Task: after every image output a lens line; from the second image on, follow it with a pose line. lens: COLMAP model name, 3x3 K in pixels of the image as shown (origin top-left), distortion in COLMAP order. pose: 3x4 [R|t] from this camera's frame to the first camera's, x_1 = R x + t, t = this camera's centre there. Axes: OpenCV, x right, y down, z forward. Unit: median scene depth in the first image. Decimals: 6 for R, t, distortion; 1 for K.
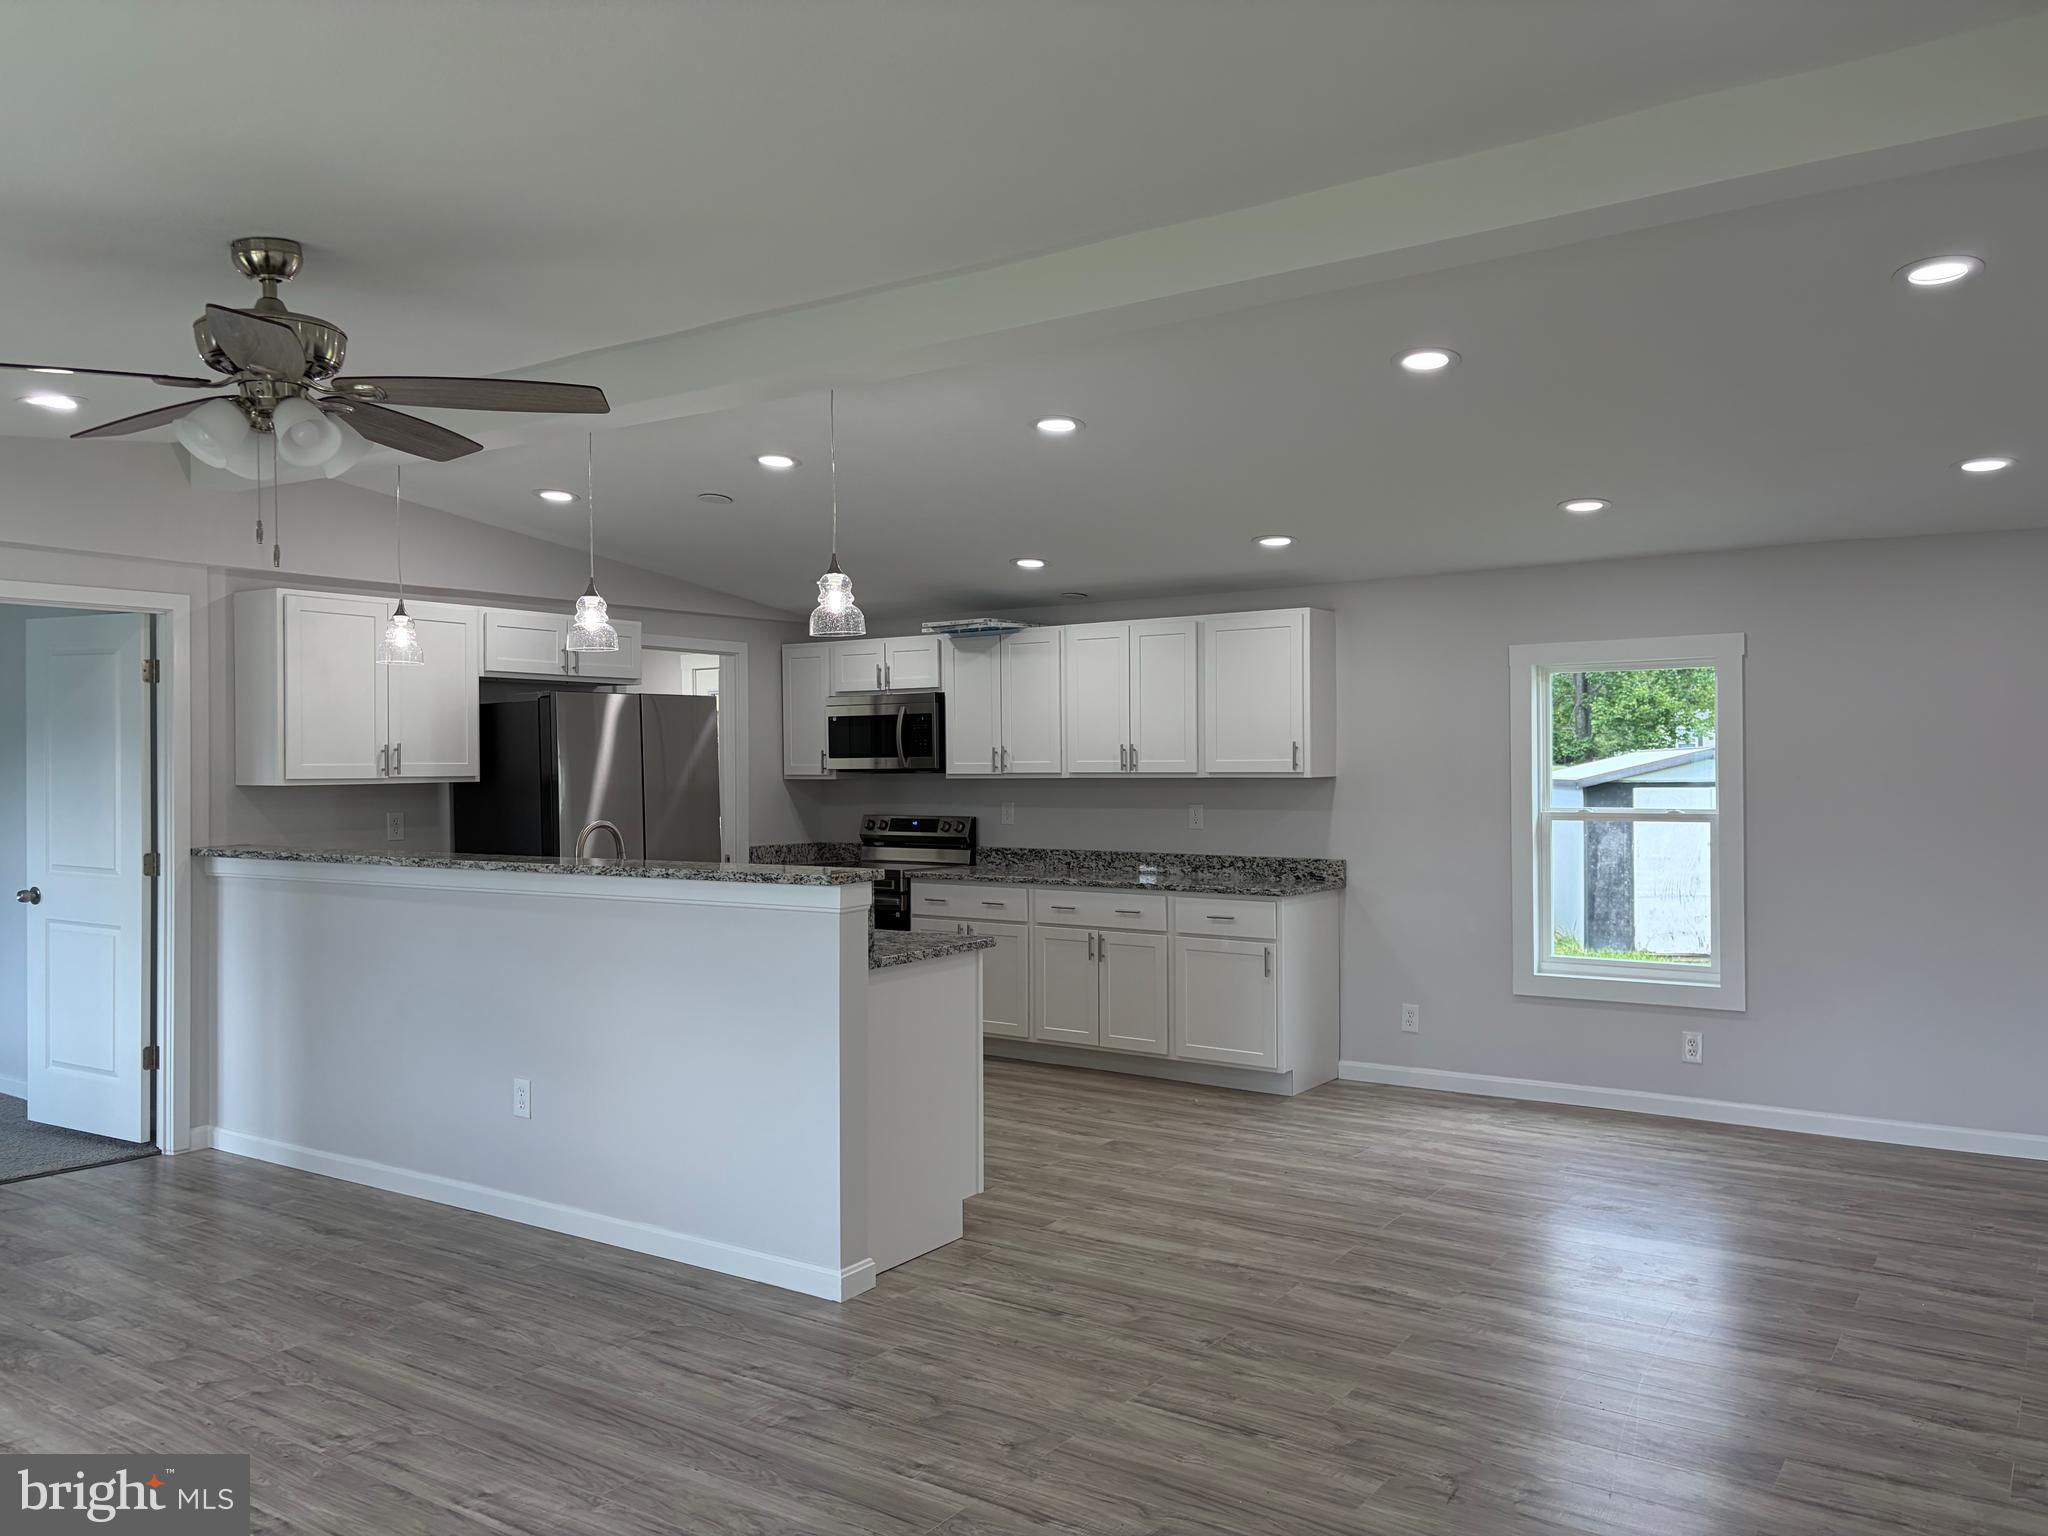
lens RADIAL K [[1572.1, 0, 1007.3], [0, 1572.1, 767.9], [0, 0, 1]] dist [0.040537, -0.005240]
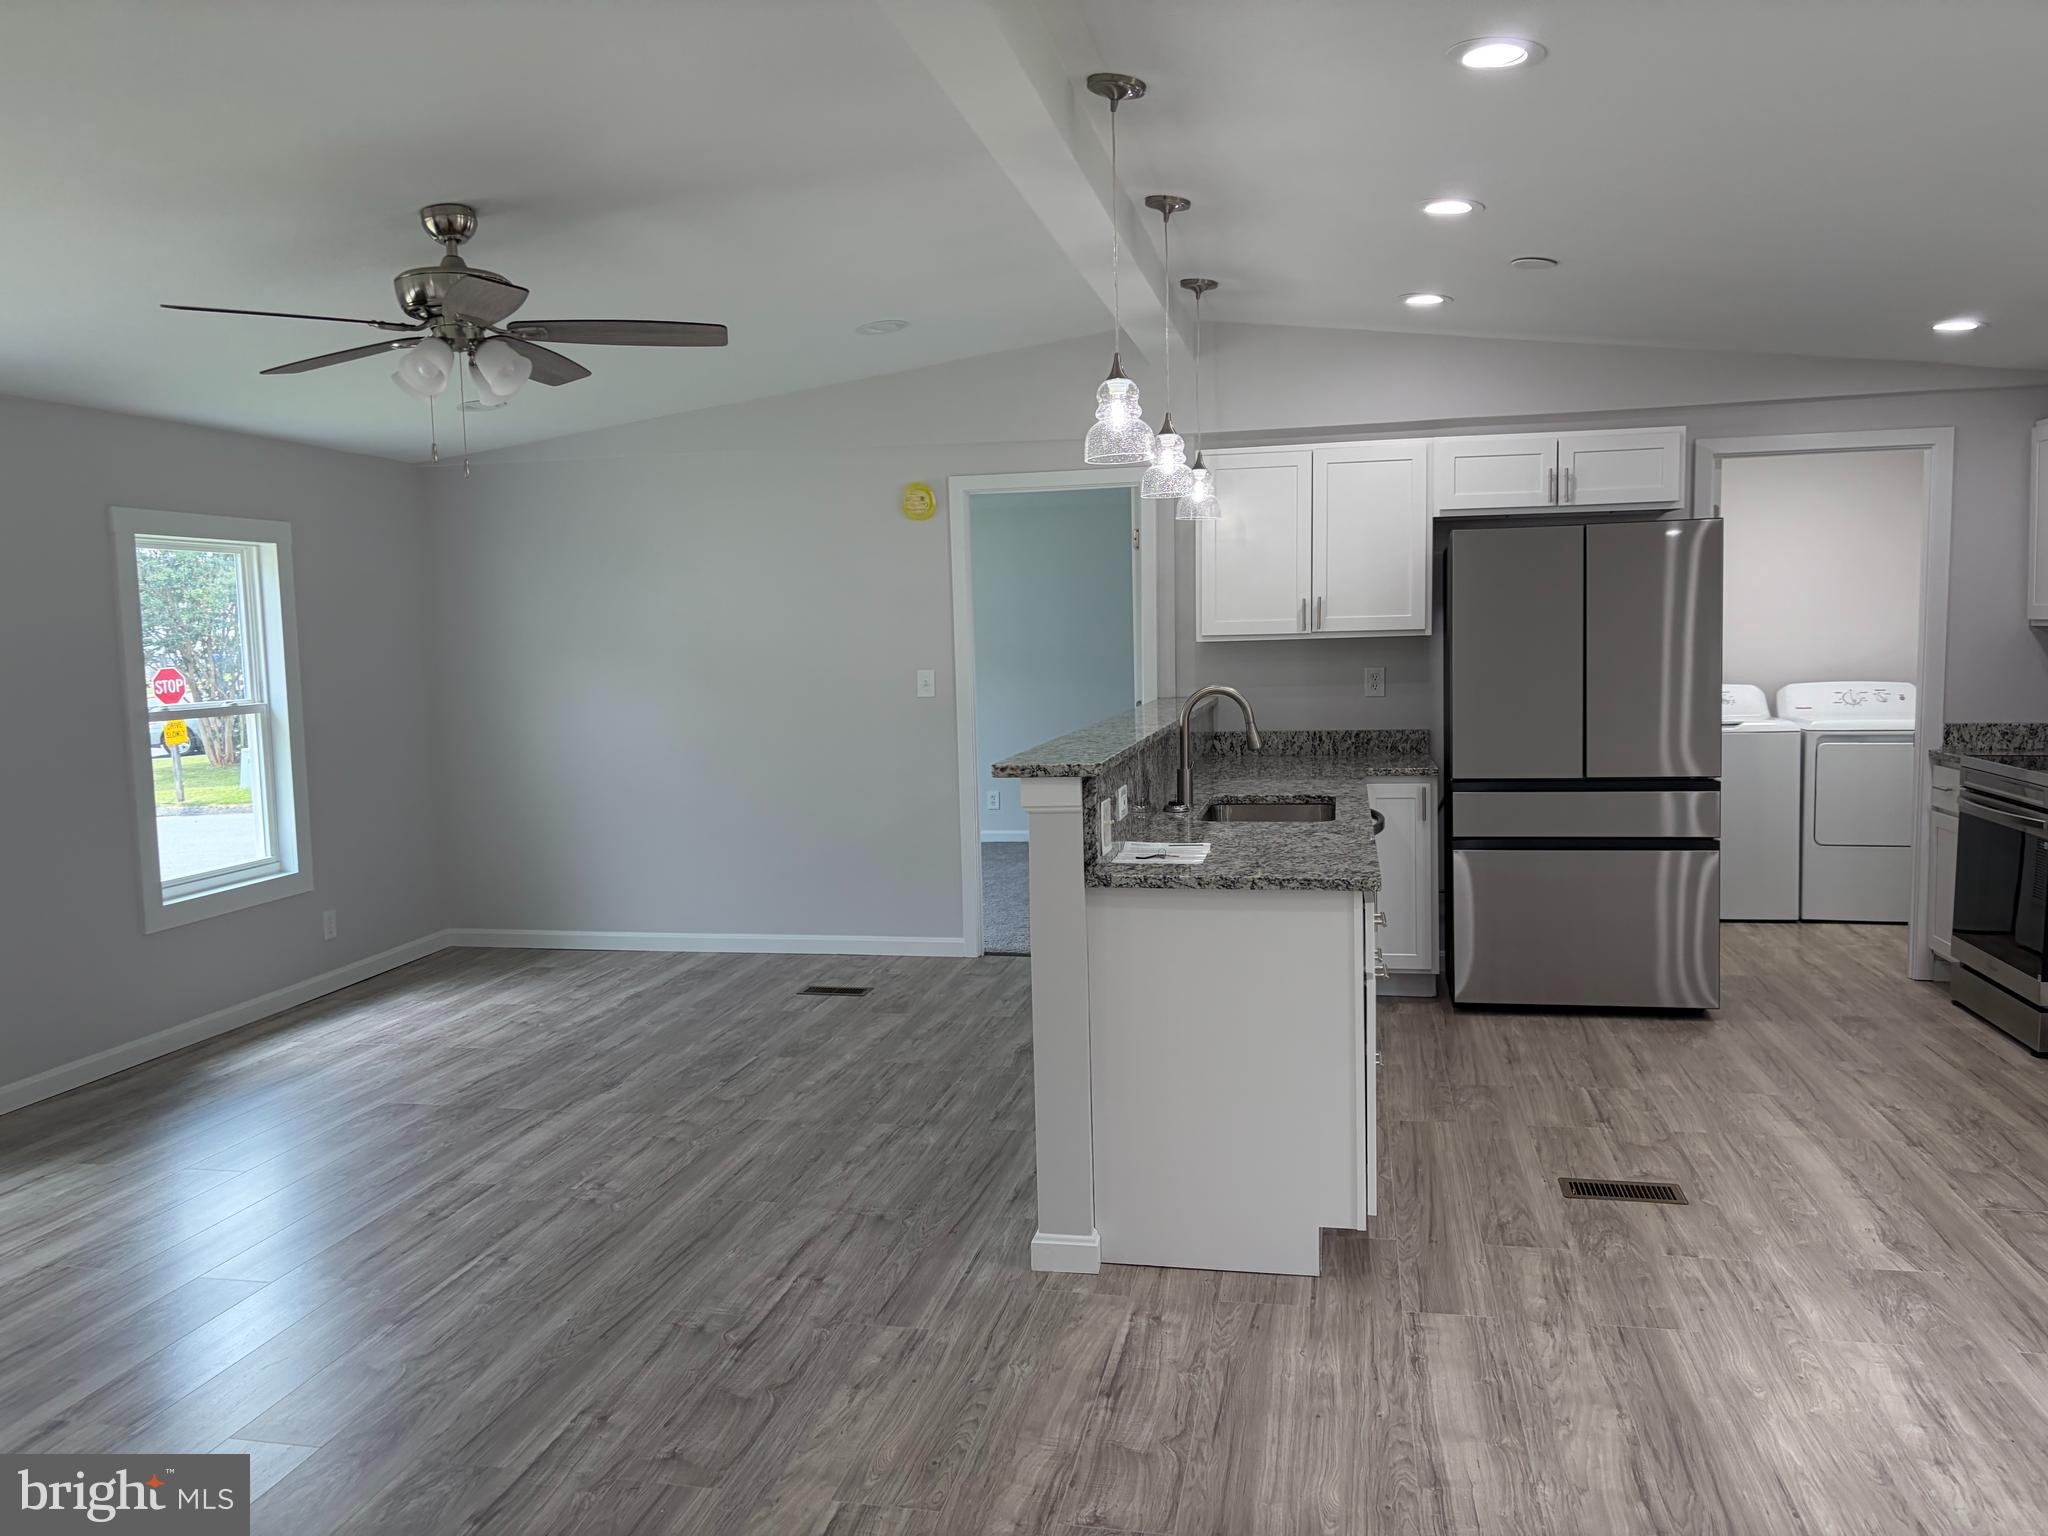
lens RADIAL K [[1554.7, 0, 1002.9], [0, 1554.7, 767.7], [0, 0, 1]] dist [0.027372, -0.007597]
pose [[0.385452, 0.081939, -0.919082, 0.613643], [0.016075, 0.995302, 0.095476, -0.007456], [0.922588, -0.051576, 0.382324, 0.664137]]
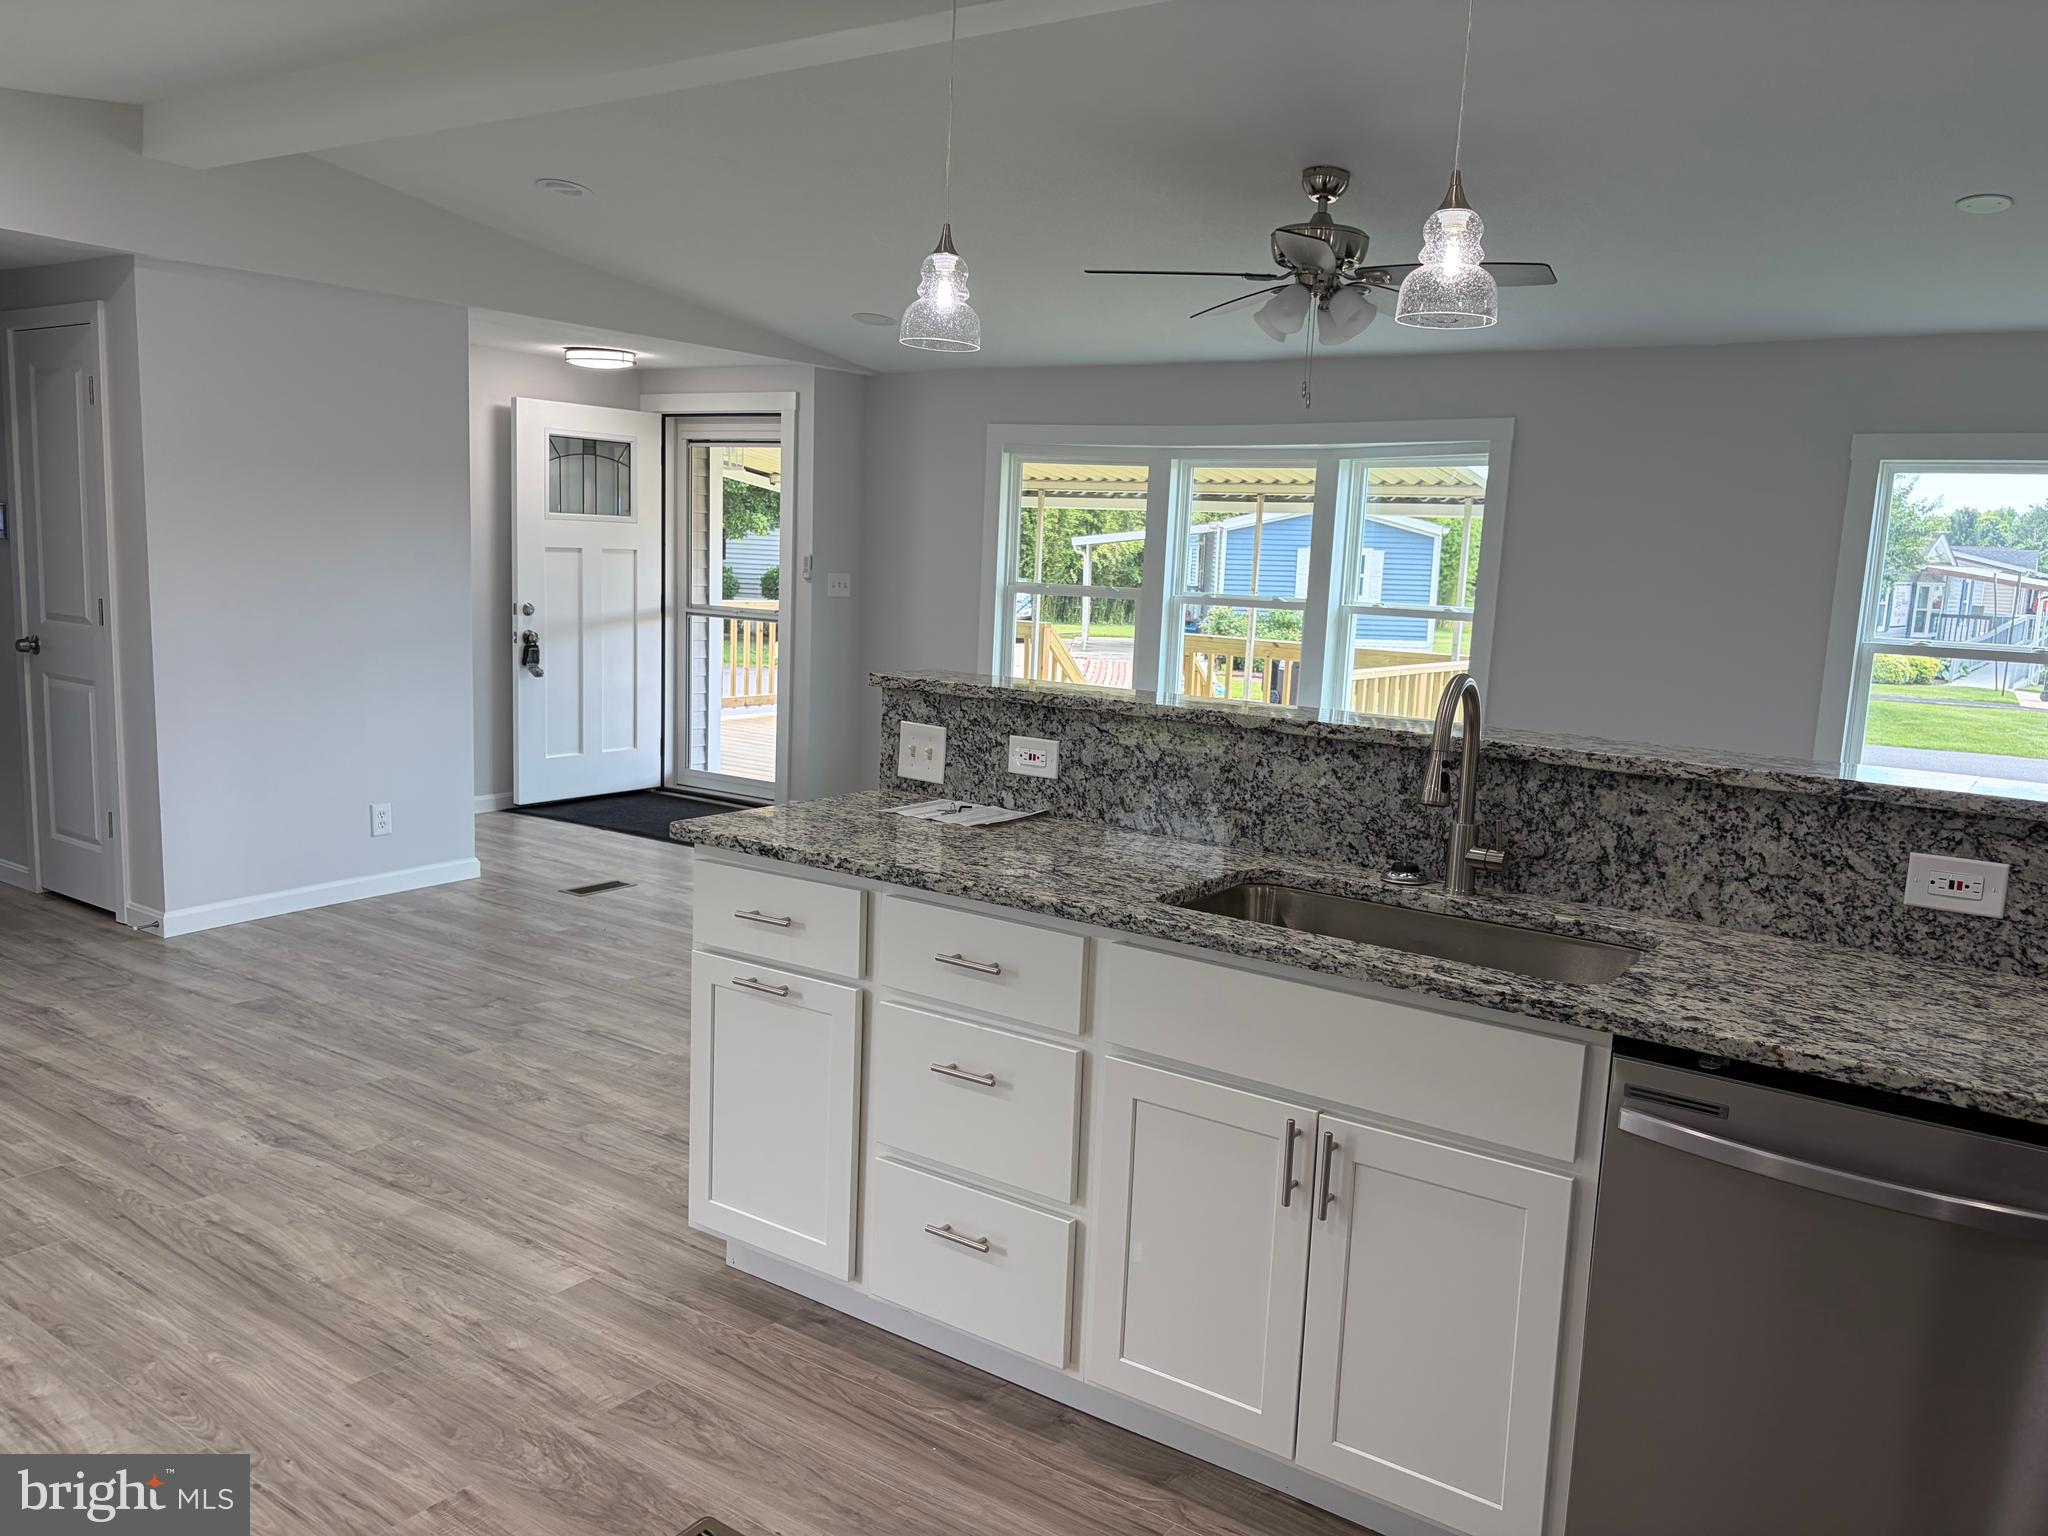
lens RADIAL K [[1544.4, 0, 1040.3], [0, 1544.4, 770.9], [0, 0, 1]] dist [0.011535, -0.002248]
pose [[-0.999334, -0.033663, -0.014093, -0.155053], [-0.035405, 0.987947, 0.150688, -0.004527], [0.008850, 0.151087, -0.988481, 1.763045]]
